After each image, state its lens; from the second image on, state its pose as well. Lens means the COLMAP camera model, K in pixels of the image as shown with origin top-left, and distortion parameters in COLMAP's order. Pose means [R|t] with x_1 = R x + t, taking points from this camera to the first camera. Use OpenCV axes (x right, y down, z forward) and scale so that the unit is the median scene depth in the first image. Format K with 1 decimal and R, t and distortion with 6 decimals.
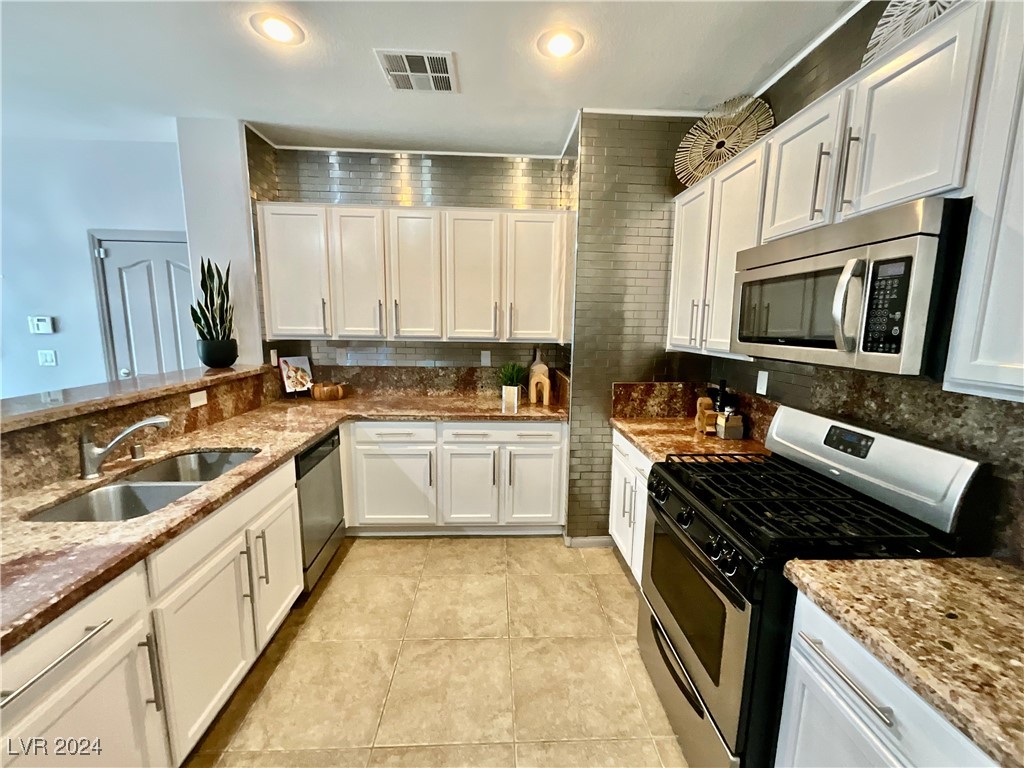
lens RADIAL K [[418.4, 0, 513.5], [0, 418.4, 385.2], [0, 0, 1]] dist [0.000471, -0.000214]
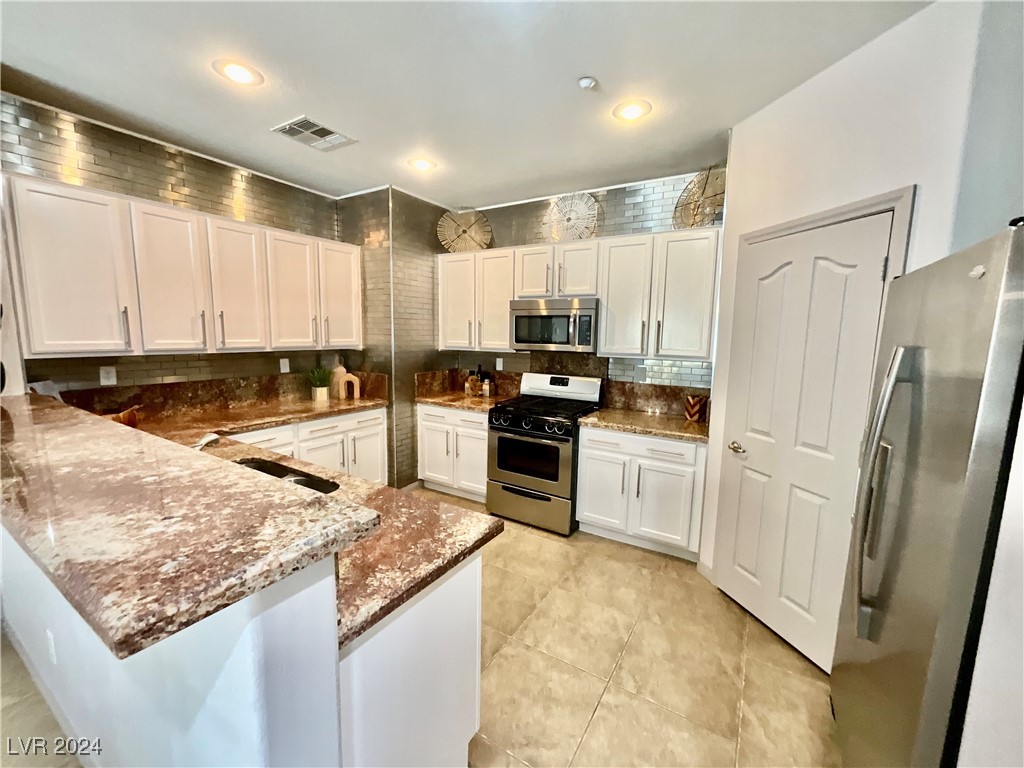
lens RADIAL K [[418.4, 0, 513.5], [0, 418.4, 385.2], [0, 0, 1]] dist [0.000471, -0.000214]
pose [[0.562604, -0.112339, 0.819059, -0.754187], [0.115033, 0.991725, 0.057006, -0.009746], [-0.818685, 0.062147, 0.570871, -0.109127]]
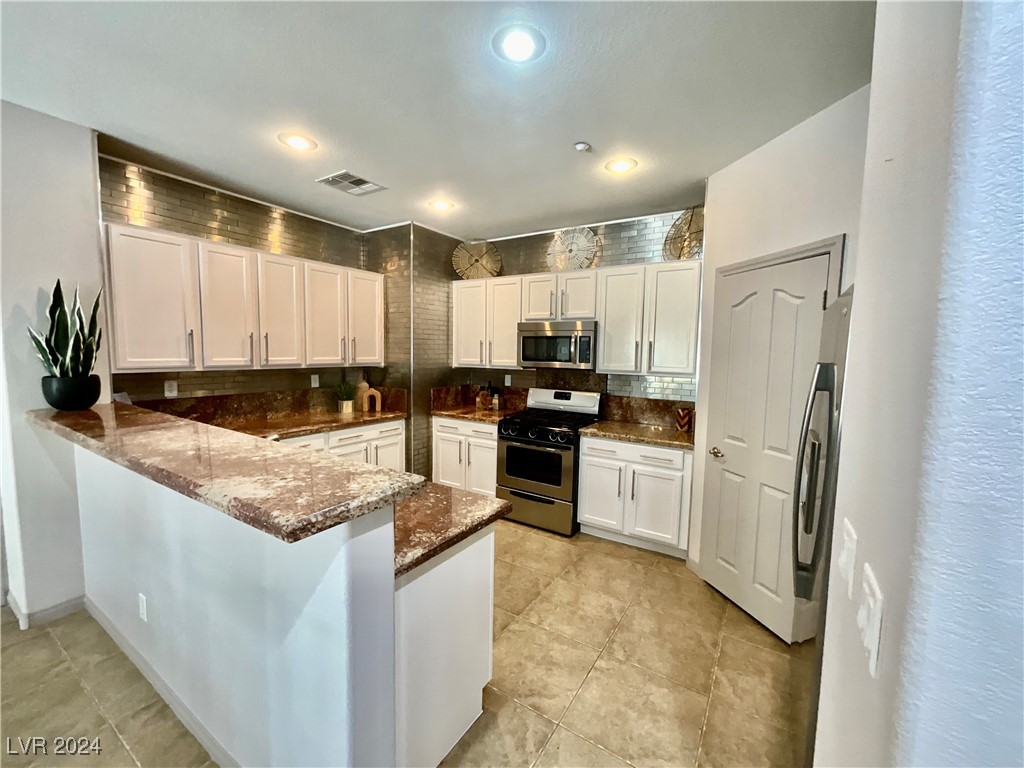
lens RADIAL K [[418.4, 0, 513.5], [0, 418.4, 385.2], [0, 0, 1]] dist [0.000471, -0.000214]
pose [[0.577443, -0.075090, 0.812971, -0.864470], [0.113062, 0.993522, 0.011460, -0.002258], [-0.808565, 0.085299, 0.582192, -0.184809]]
